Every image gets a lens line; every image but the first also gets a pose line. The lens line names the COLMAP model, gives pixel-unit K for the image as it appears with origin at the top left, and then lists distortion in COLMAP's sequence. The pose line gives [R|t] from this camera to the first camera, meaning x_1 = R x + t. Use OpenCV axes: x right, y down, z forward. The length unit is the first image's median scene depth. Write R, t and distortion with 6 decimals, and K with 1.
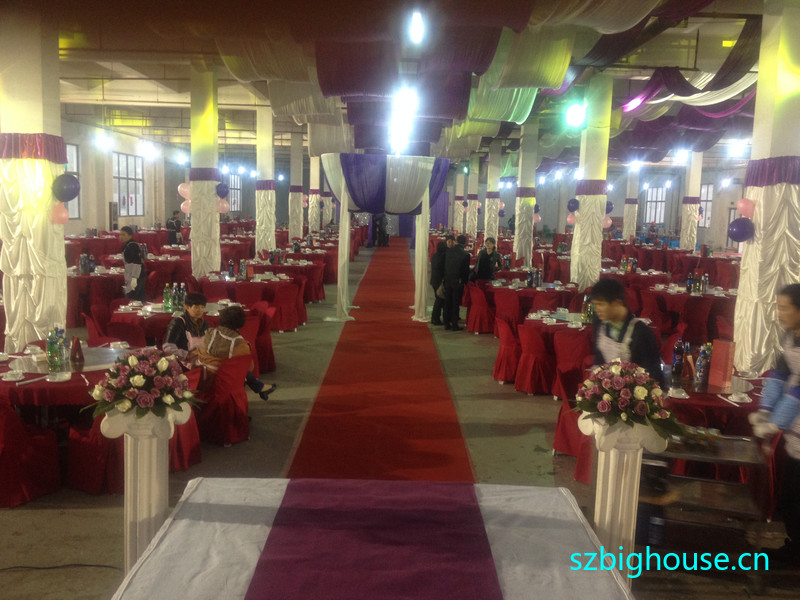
lens RADIAL K [[804.6, 0, 400.0], [0, 804.6, 300.0], [0, 0, 1]] dist [-0.000468, -0.002823]
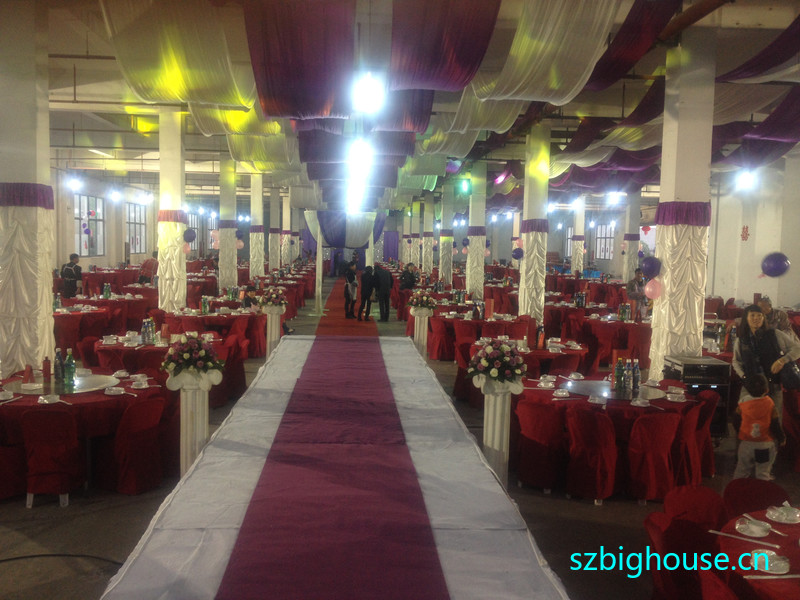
lens RADIAL K [[833.1, 0, 400.0], [0, 833.1, 300.0], [0, 0, 1]] dist [-0.121300, -0.005546]
pose [[0.998722, -0.009463, 0.049653, 0.003192], [0.011851, 0.998776, -0.048030, 0.036958], [-0.049138, 0.048557, 0.997611, -0.314263]]
